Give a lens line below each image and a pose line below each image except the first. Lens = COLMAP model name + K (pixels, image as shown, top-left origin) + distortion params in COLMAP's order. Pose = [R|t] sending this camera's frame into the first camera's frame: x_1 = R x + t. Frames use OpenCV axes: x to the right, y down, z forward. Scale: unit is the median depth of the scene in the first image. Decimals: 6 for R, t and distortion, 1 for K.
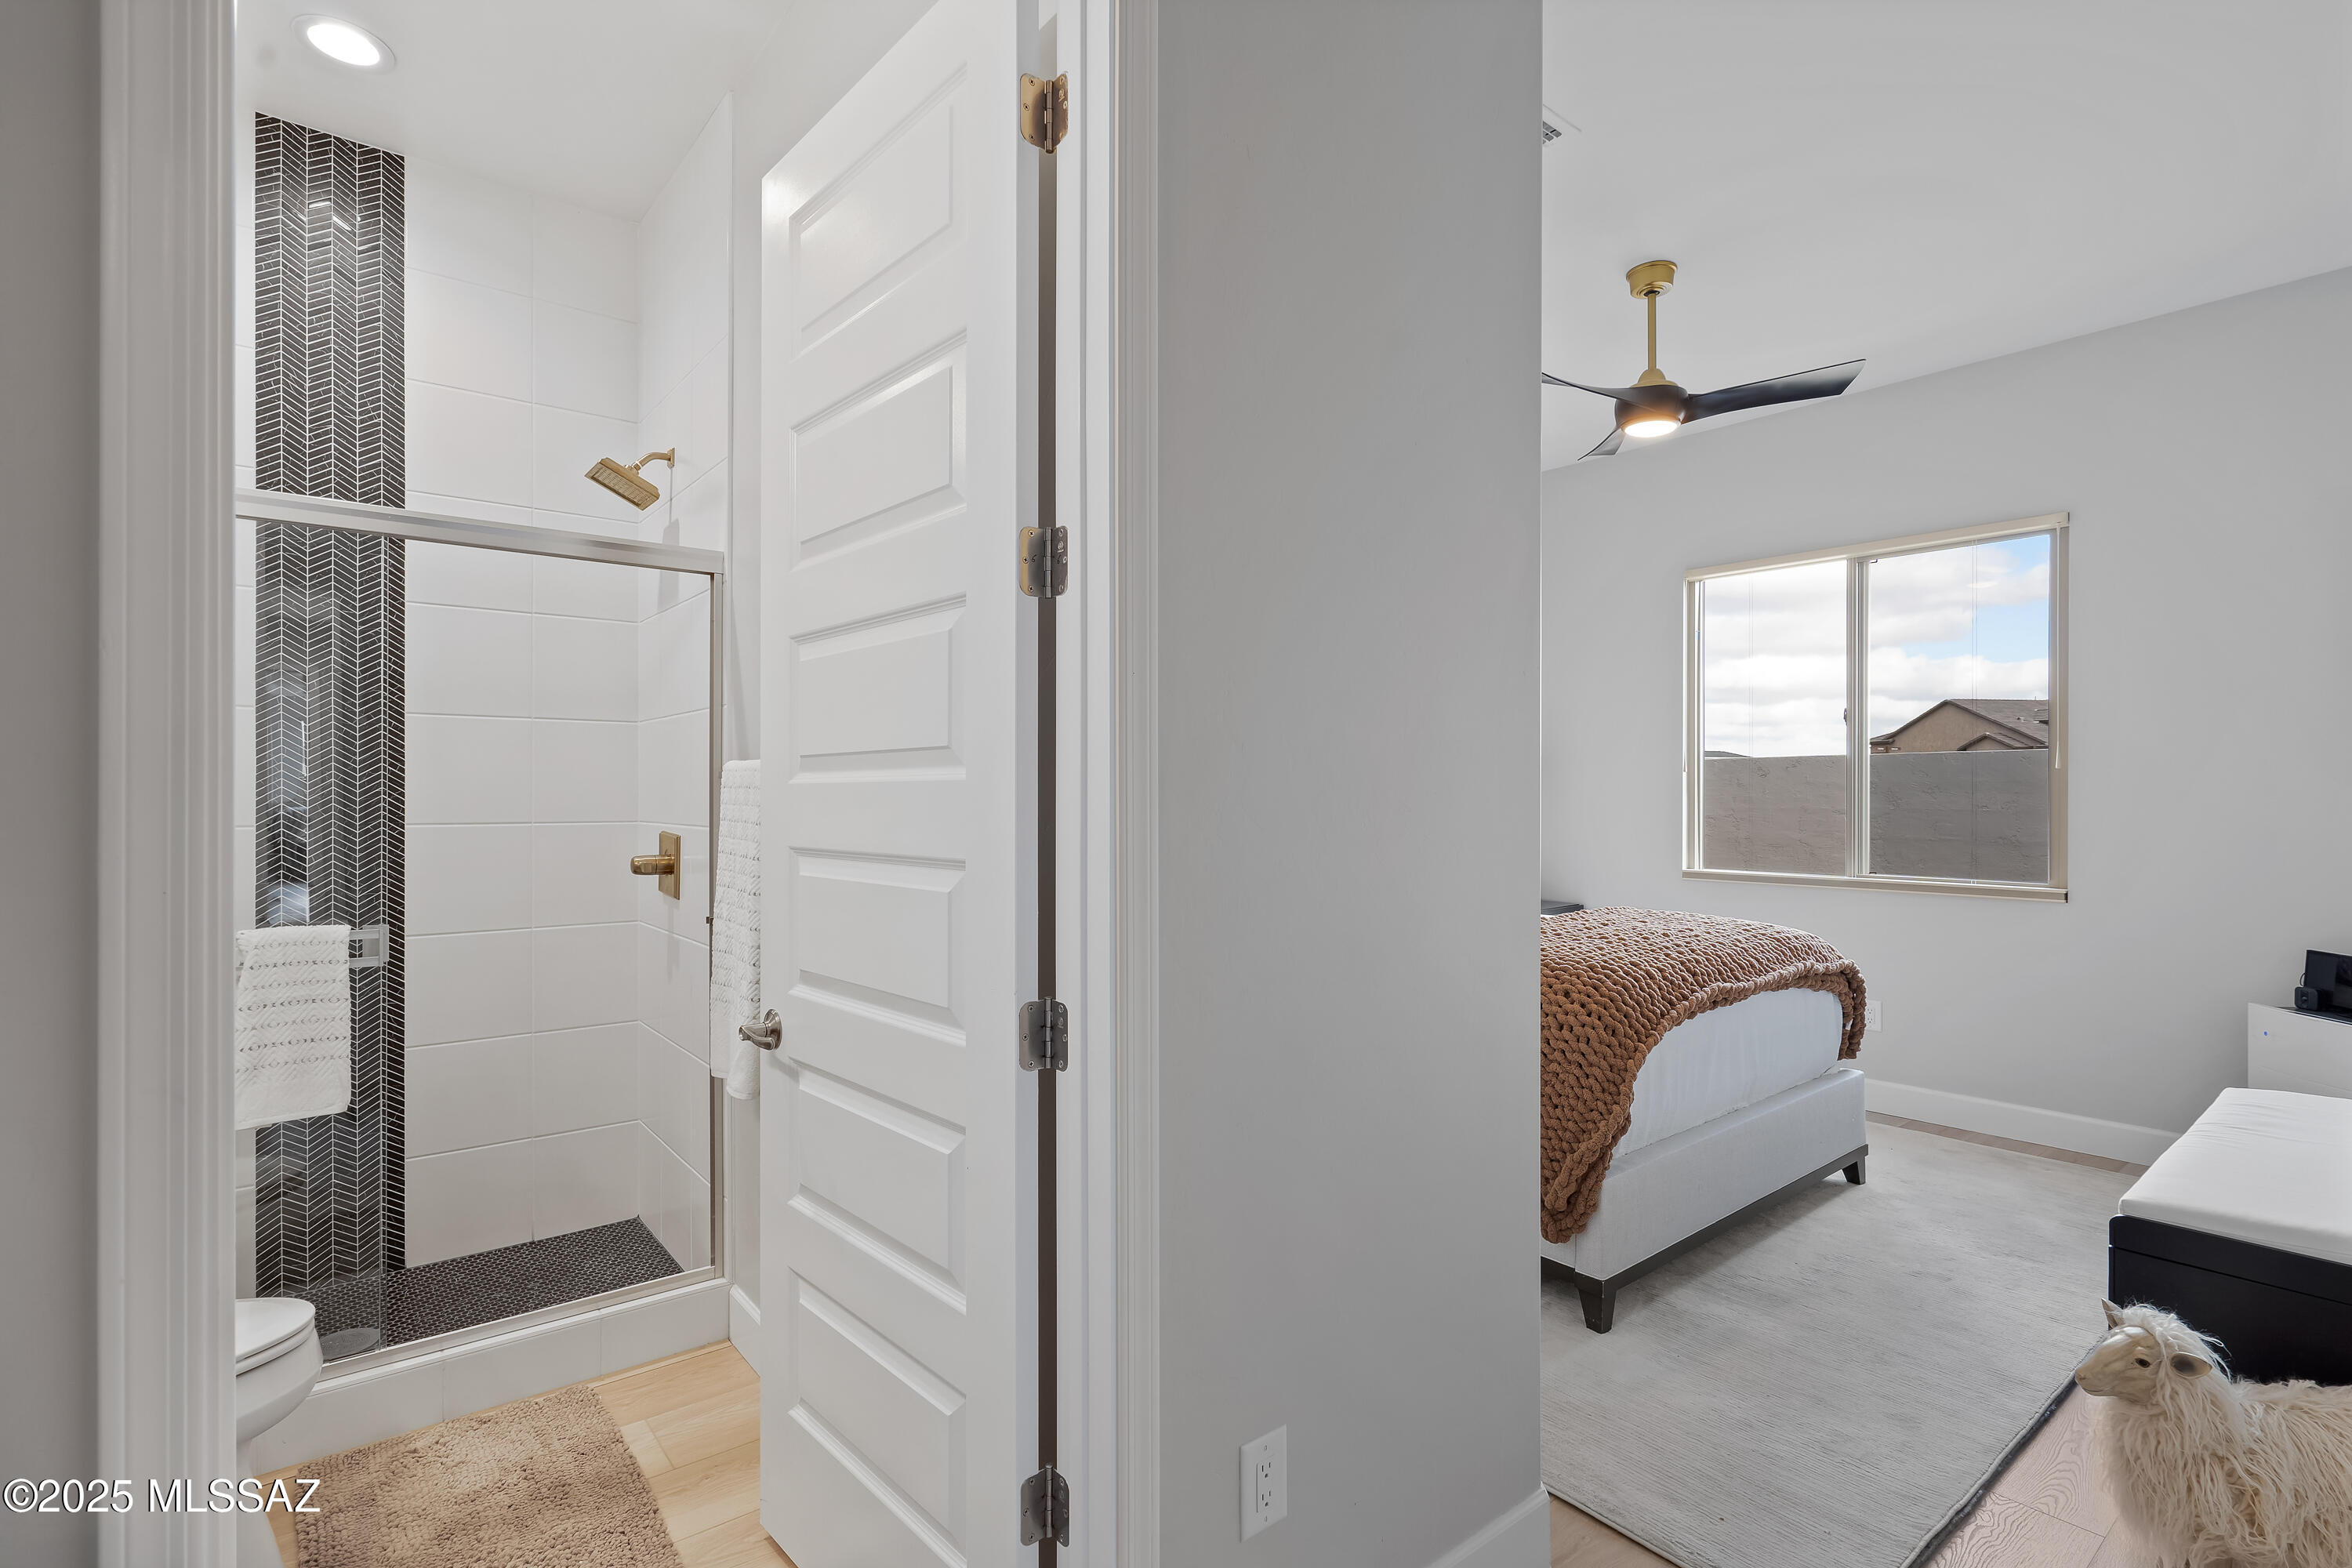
lens RADIAL K [[1111.3, 0, 1181.2], [0, 1111.3, 794.3], [0, 0, 1]] dist [-0.004216, 0.001936]
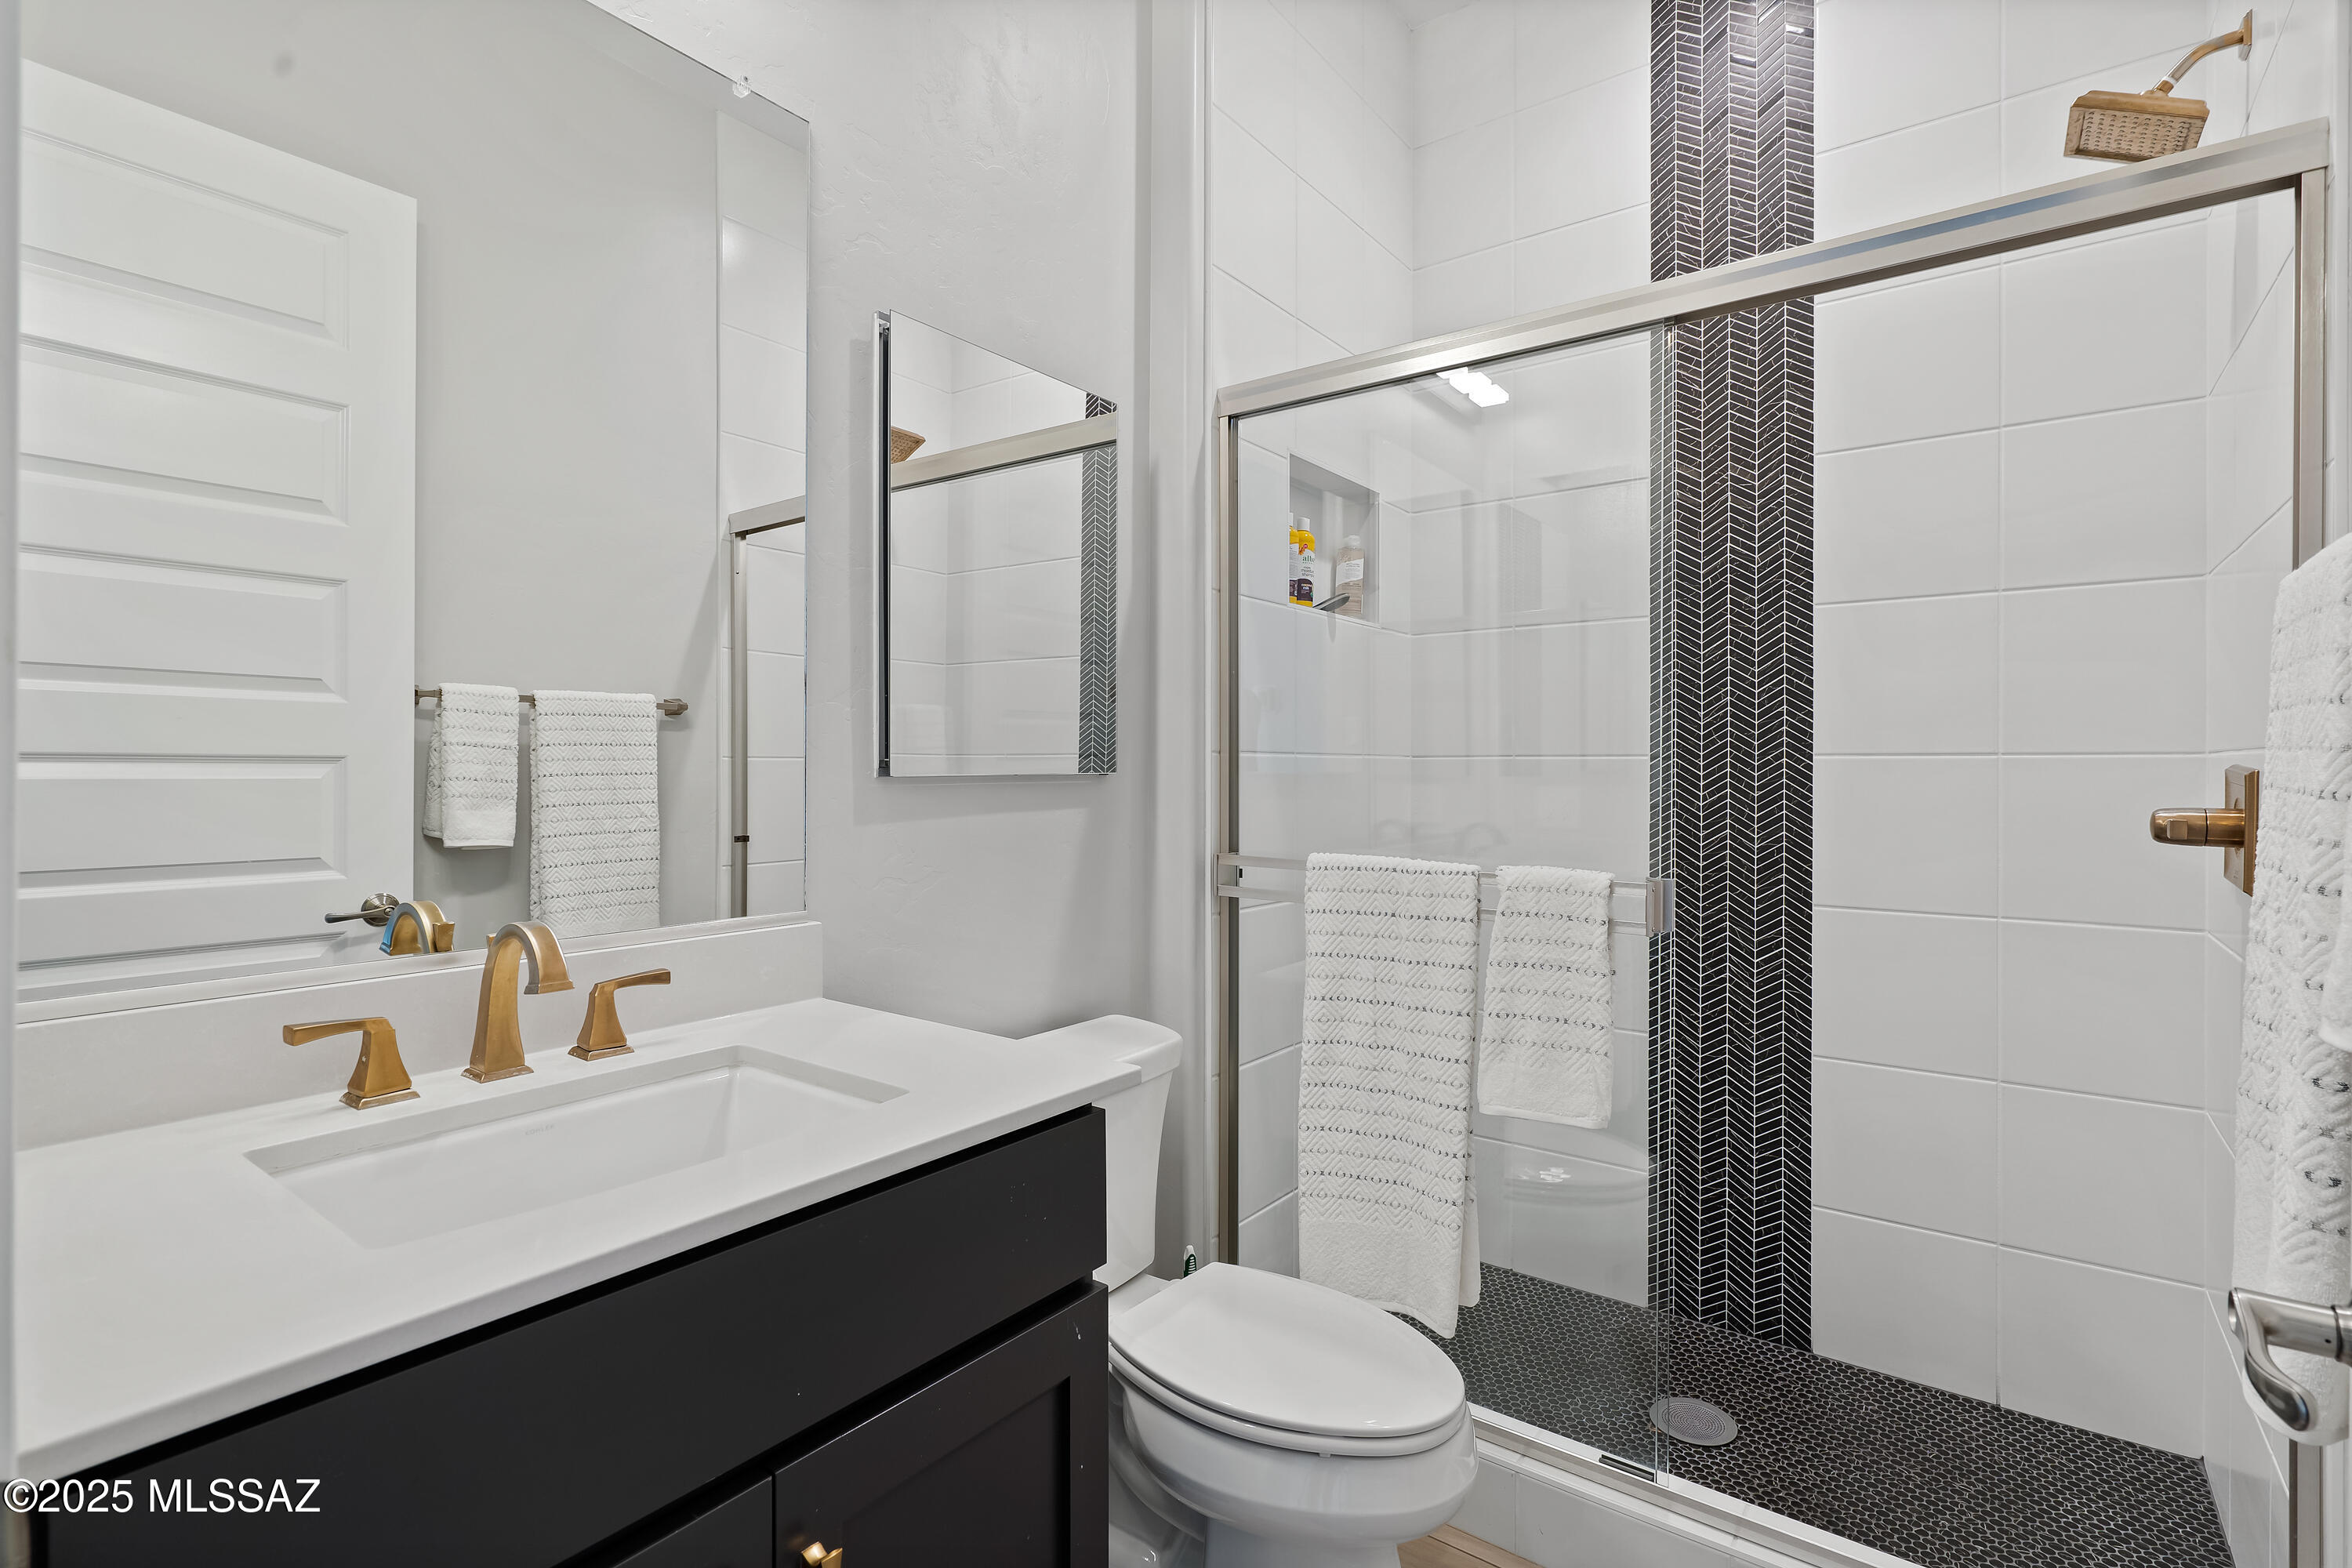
lens RADIAL K [[1111.3, 0, 1159.1], [0, 1111.3, 767.6], [0, 0, 1]] dist [-0.004216, 0.001936]
pose [[0.252941, 0.000547, -0.967481, -0.058566], [-0.001468, 0.999999, 0.000181, 0.023150], [0.967481, 0.001375, 0.252942, 0.248551]]
